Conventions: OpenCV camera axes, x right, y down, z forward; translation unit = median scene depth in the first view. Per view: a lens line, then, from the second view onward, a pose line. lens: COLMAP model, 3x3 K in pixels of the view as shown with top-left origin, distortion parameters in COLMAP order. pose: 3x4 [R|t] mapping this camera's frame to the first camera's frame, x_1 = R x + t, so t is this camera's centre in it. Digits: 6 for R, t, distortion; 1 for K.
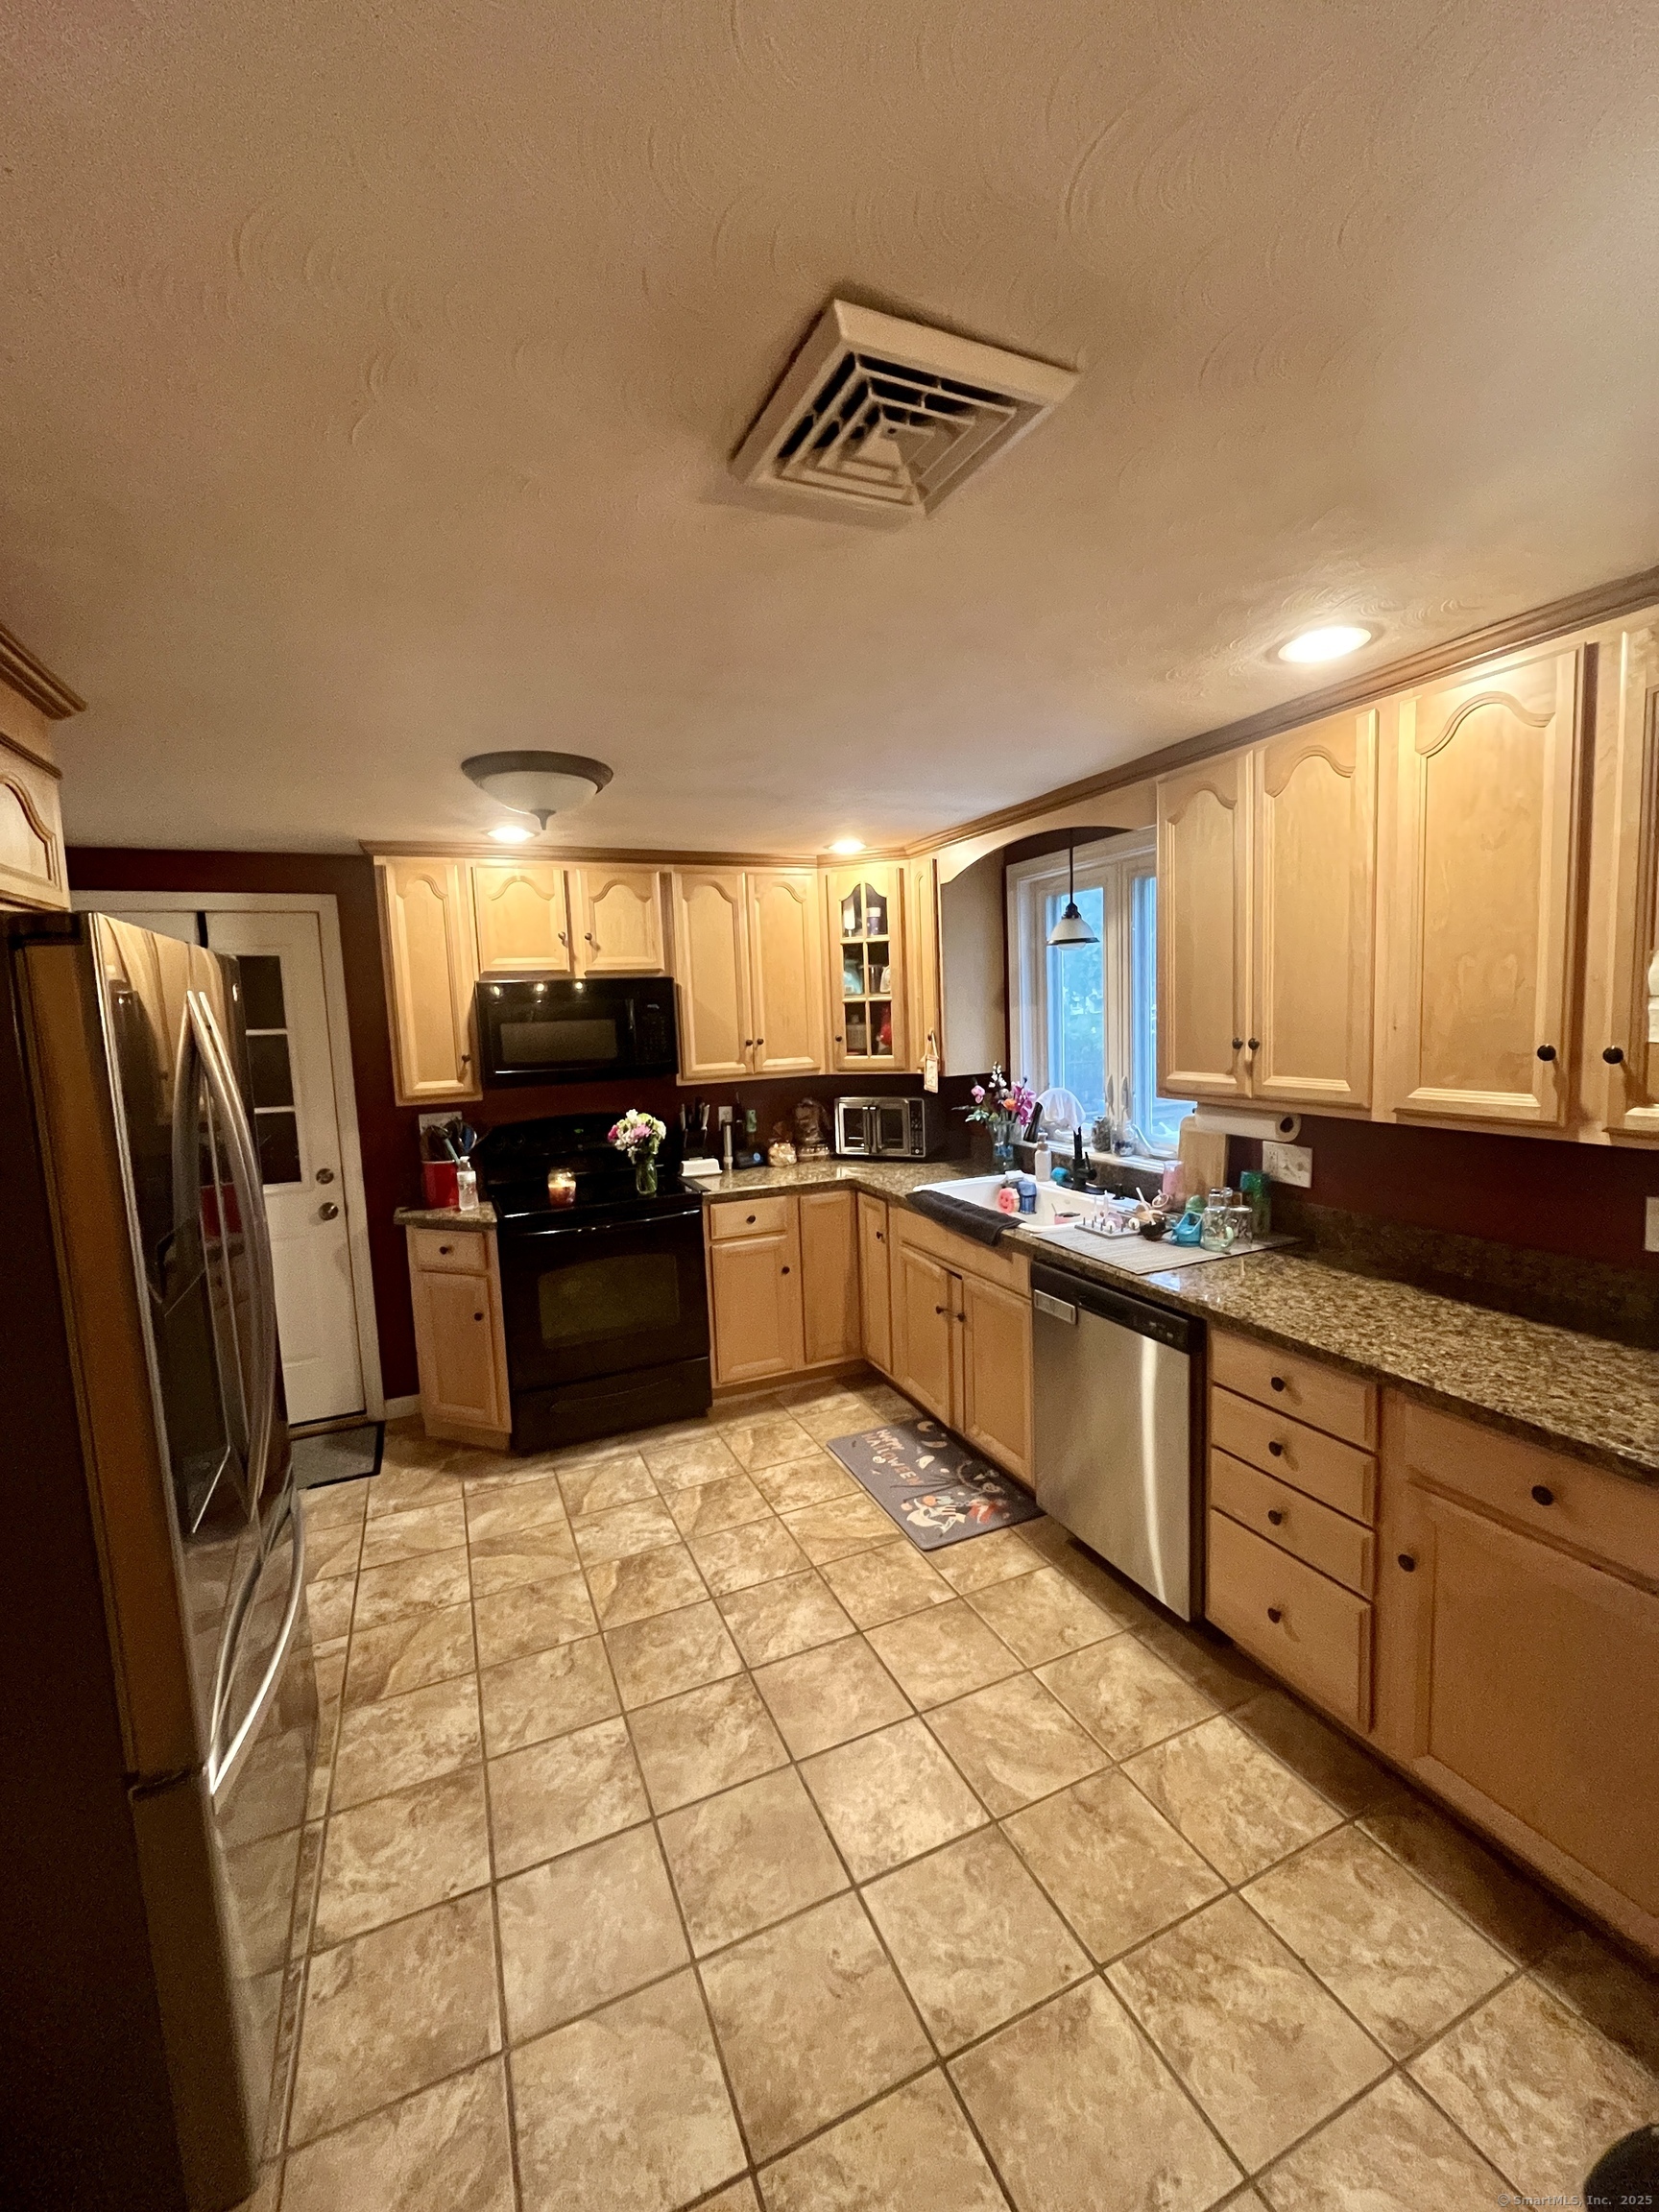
lens RADIAL K [[899.7, 0, 823.8], [0, 899.7, 1102.1], [0, 0, 1]] dist [-0.003667, 0.000519]
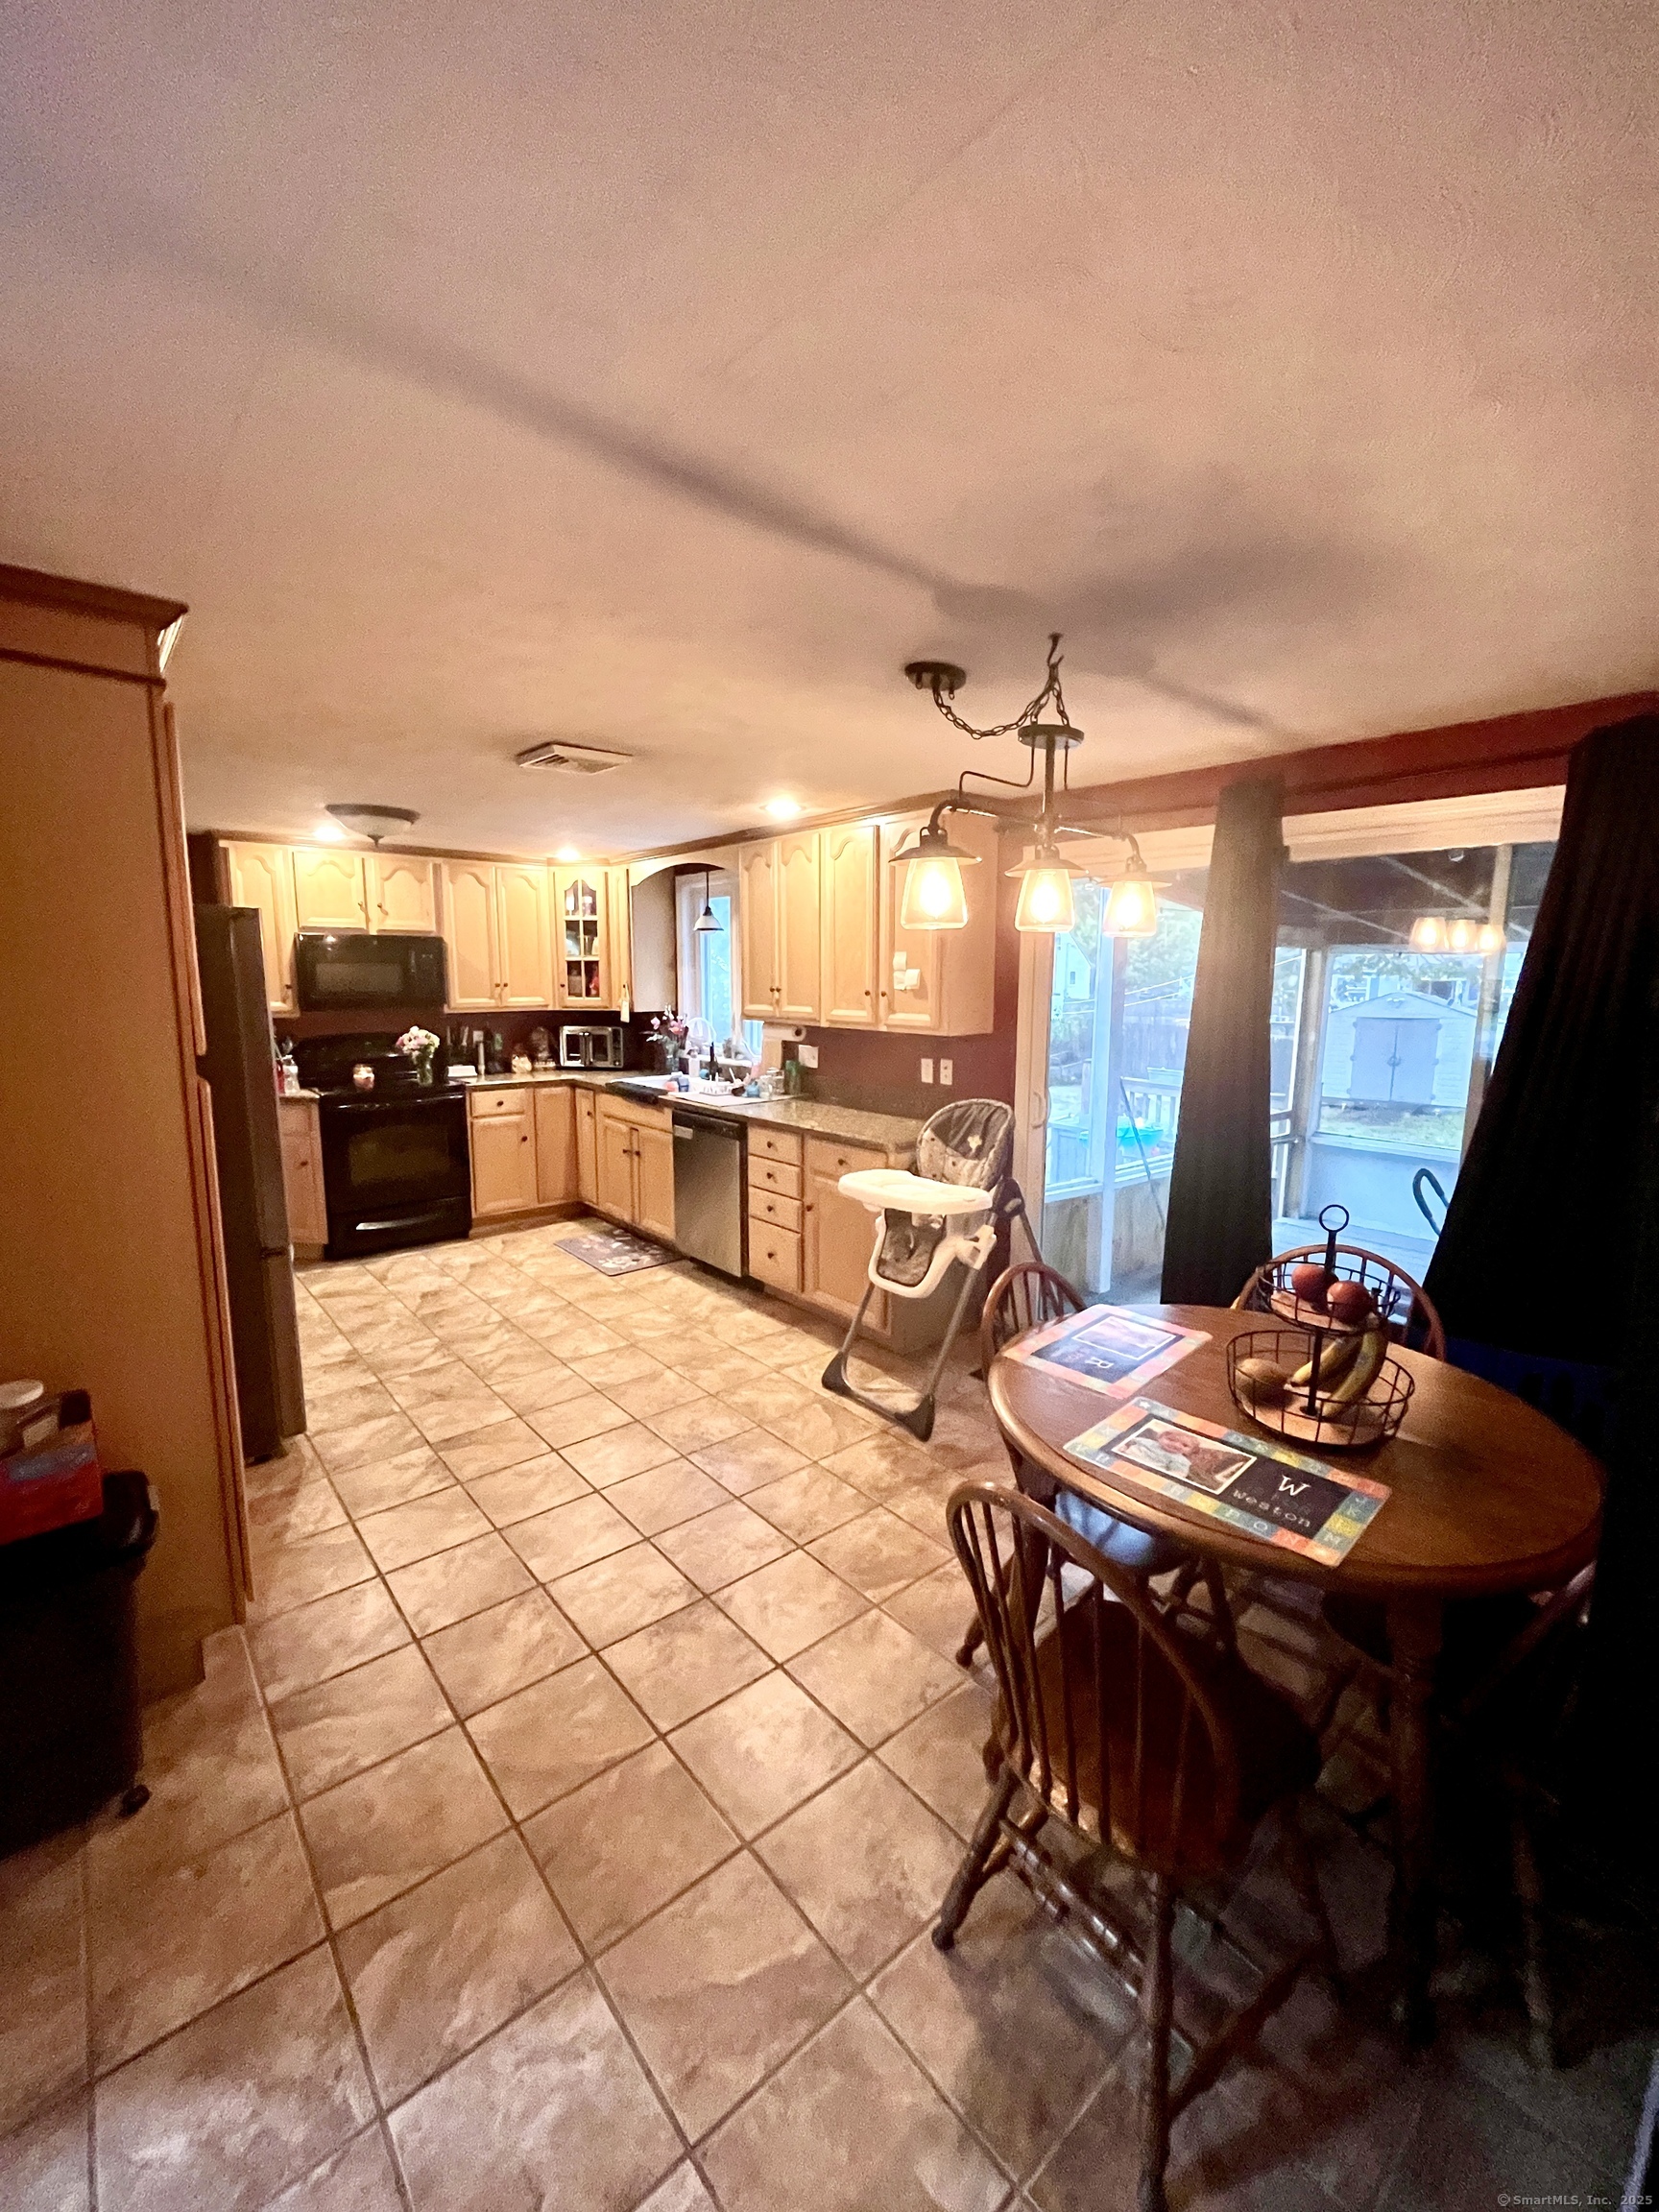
lens RADIAL K [[895.8, 0, 827.9], [0, 895.8, 1103.4], [0, 0, 1]] dist [-0.002304, -0.000128]
pose [[0.956636, 0.001350, 0.291284, 0.007785], [-0.011882, 0.999338, 0.034391, 0.087745], [-0.291044, -0.036361, 0.956018, -0.694037]]
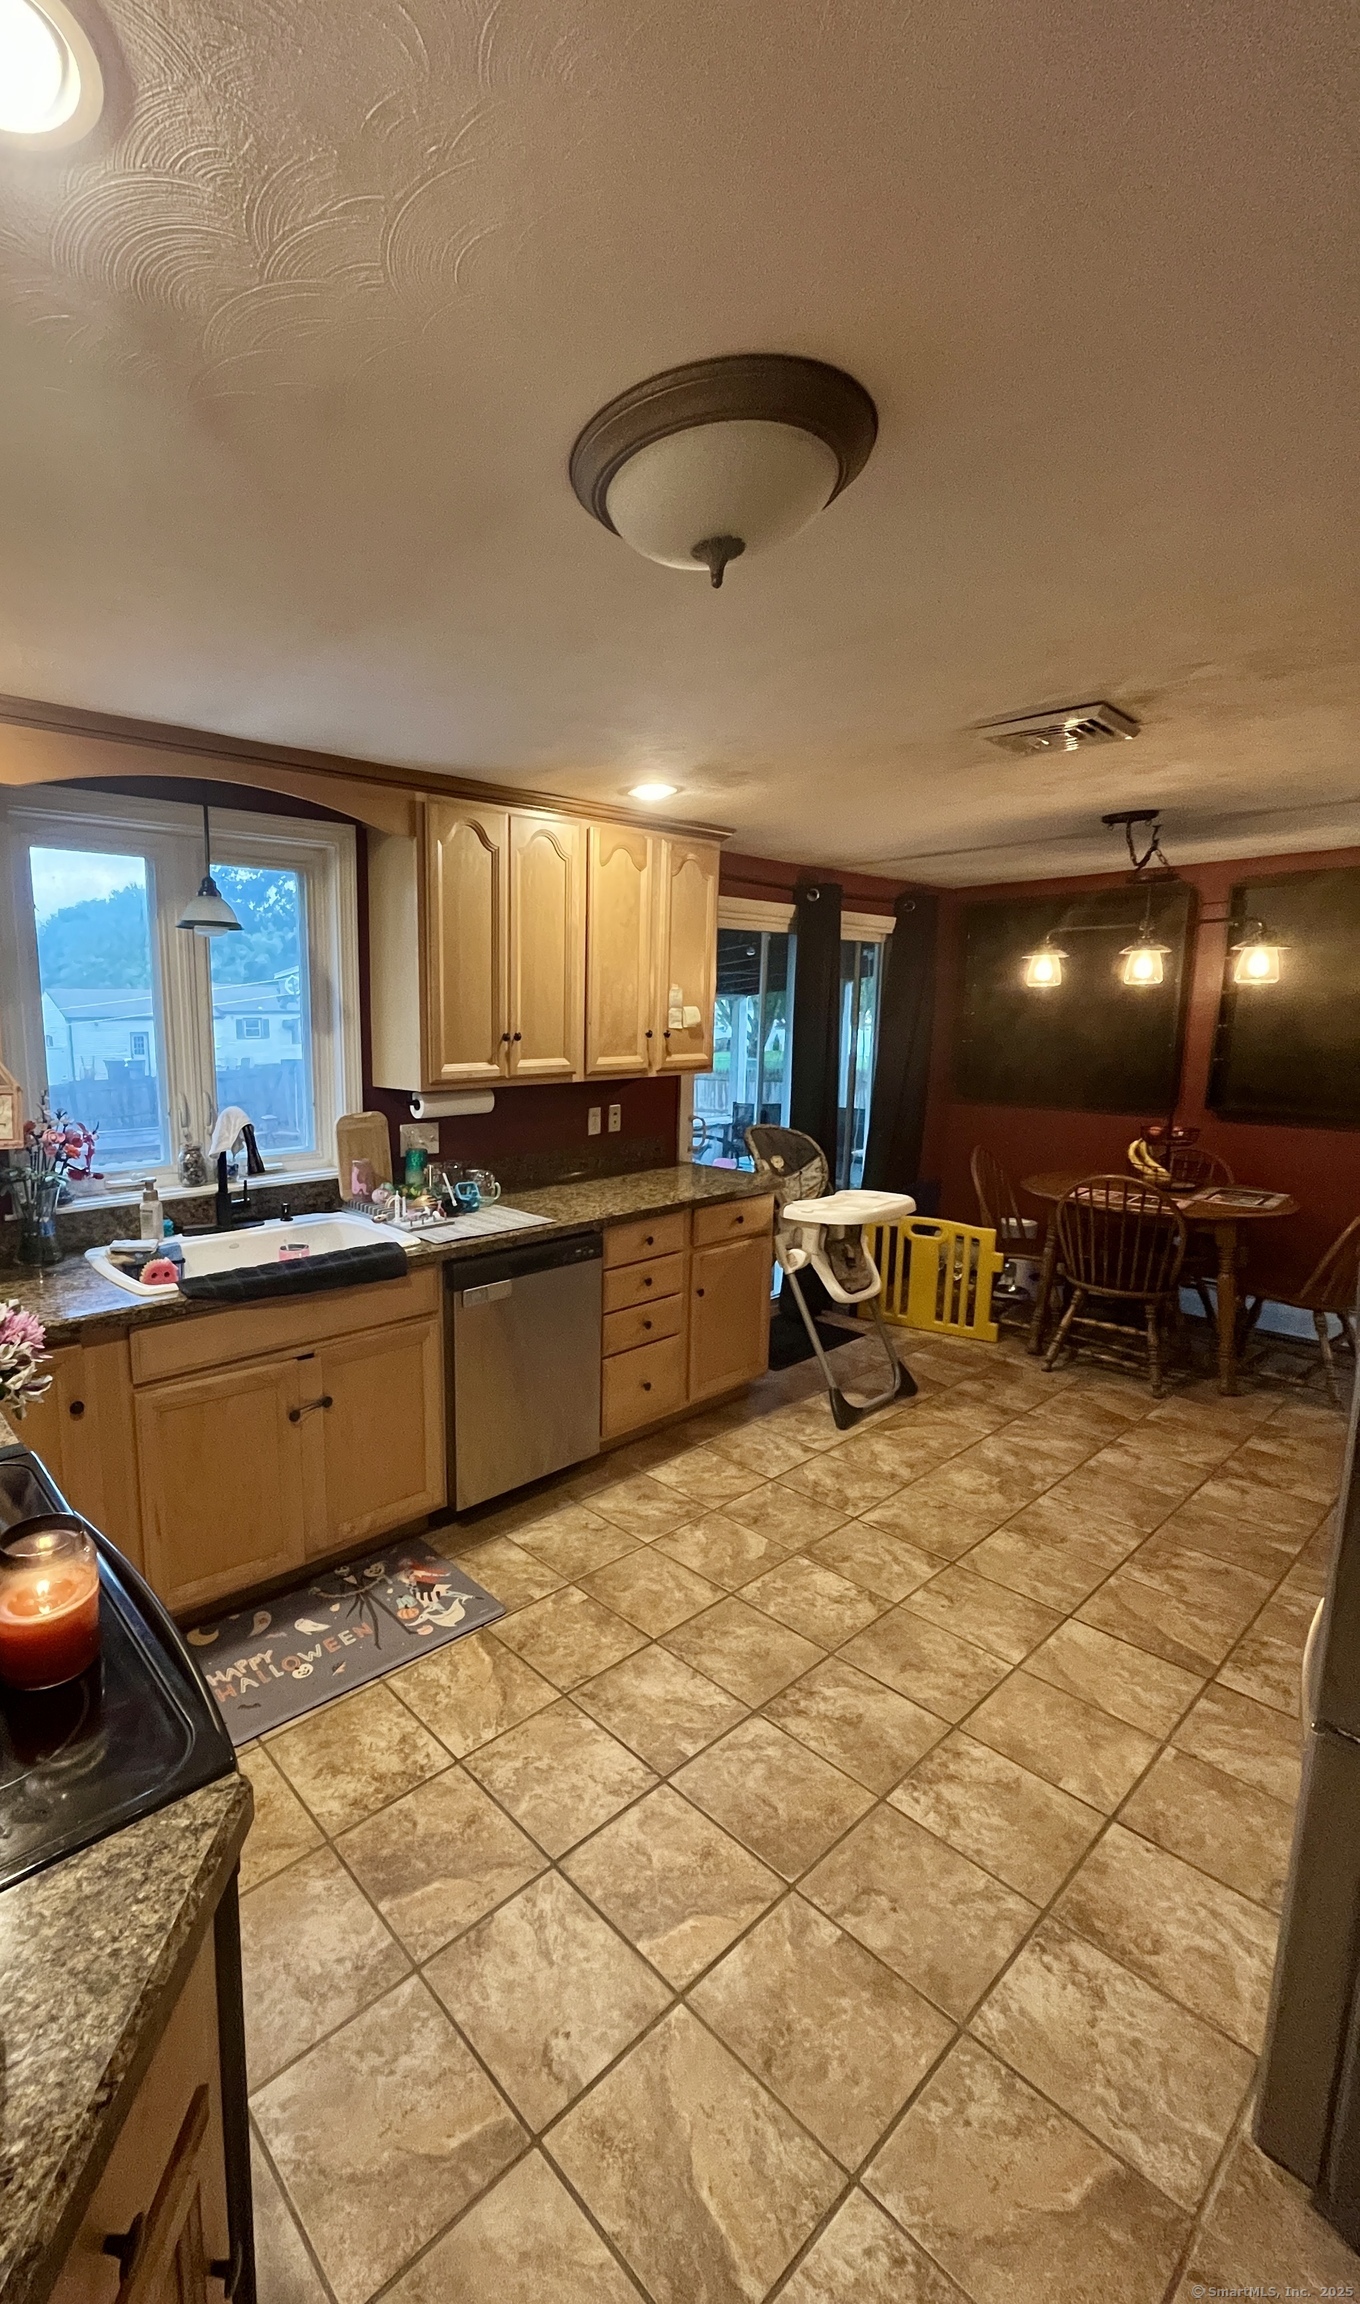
lens RADIAL K [[936.6, 0, 501.6], [0, 936.6, 1153.0], [0, 0, 1]] dist [-0.001359, 0.001055]
pose [[-0.255321, -0.105678, 0.961064, -0.651685], [0.116378, 0.983423, 0.139054, -0.068228], [-0.959827, 0.147350, -0.238790, 1.035072]]
